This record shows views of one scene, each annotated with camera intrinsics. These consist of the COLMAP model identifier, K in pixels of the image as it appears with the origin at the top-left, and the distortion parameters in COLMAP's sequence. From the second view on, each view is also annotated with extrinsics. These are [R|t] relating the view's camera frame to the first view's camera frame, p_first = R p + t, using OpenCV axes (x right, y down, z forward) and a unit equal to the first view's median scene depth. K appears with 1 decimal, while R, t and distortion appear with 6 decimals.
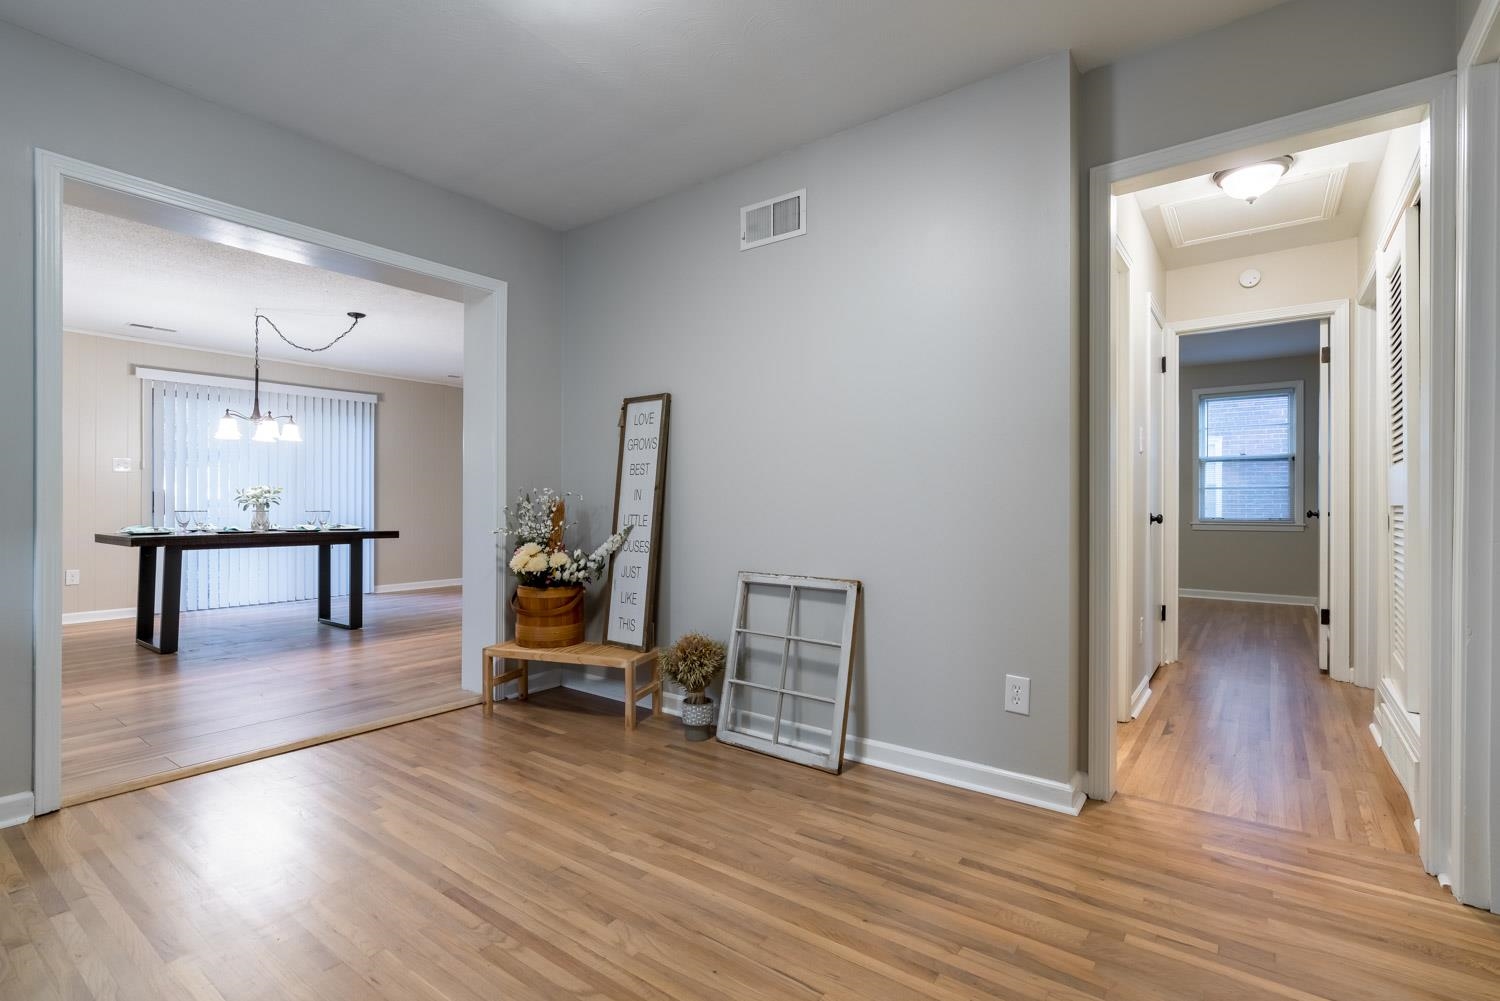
lens RADIAL K [[676.2, 0, 750.0], [0, 676.2, 500.5], [0, 0, 1]] dist [-0.001301, 0.000383]
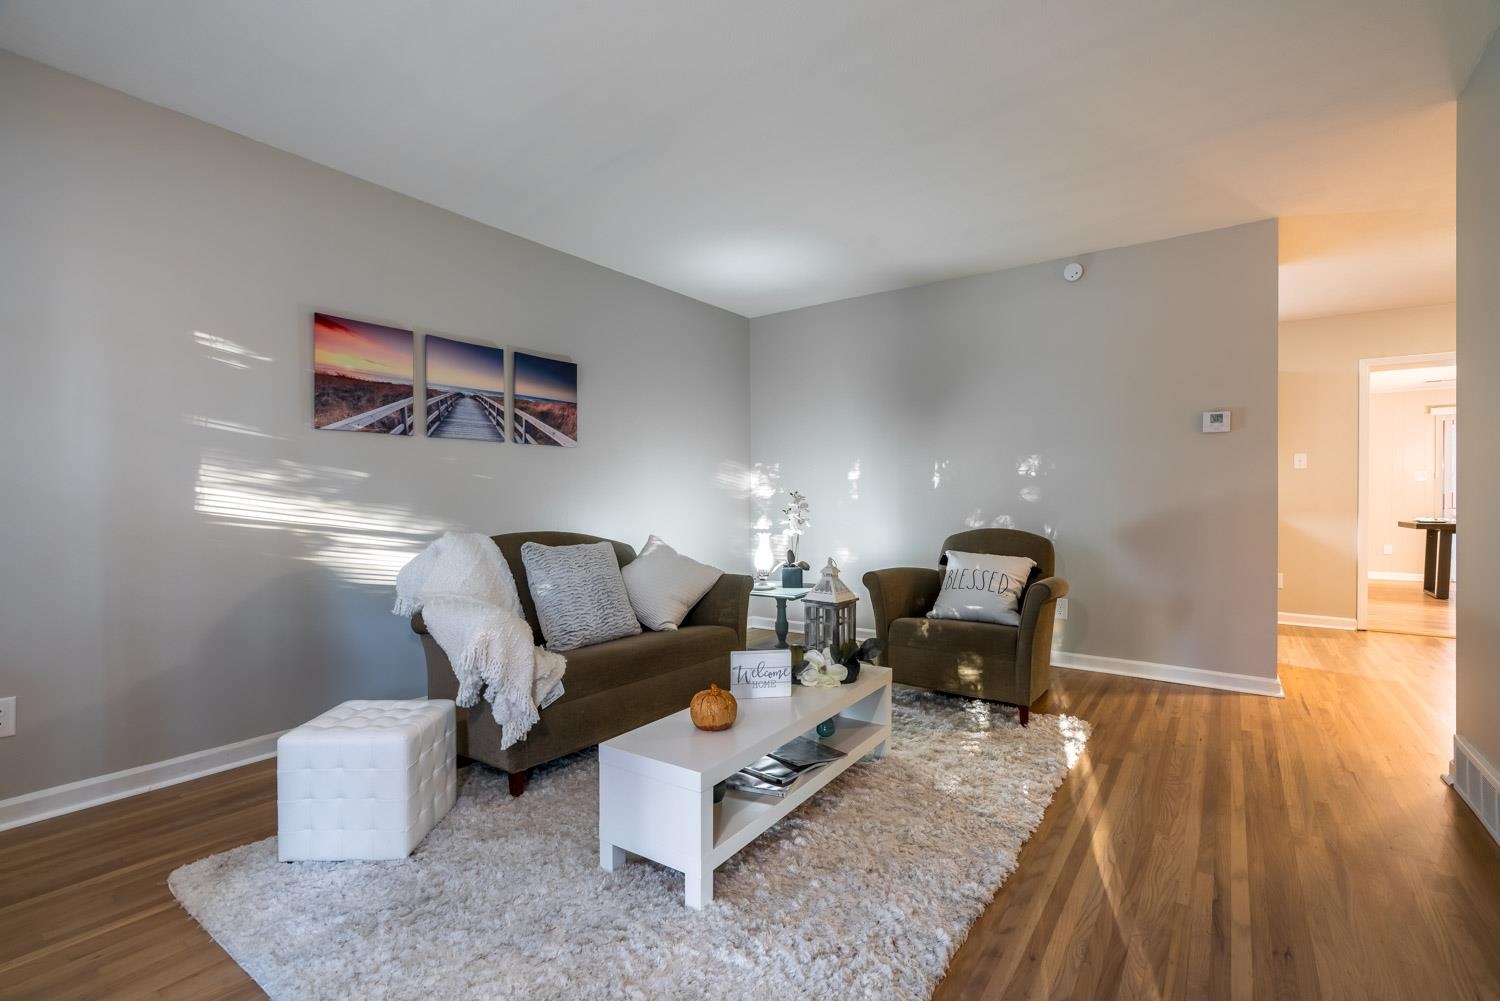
lens RADIAL K [[676.2, 0, 750.0], [0, 676.2, 500.5], [0, 0, 1]] dist [-0.001301, 0.000383]
pose [[0.007673, 0.006911, -0.999947, 0.526369], [0.003557, 0.999970, 0.006939, -0.014240], [0.999964, -0.003610, 0.007649, -0.468640]]
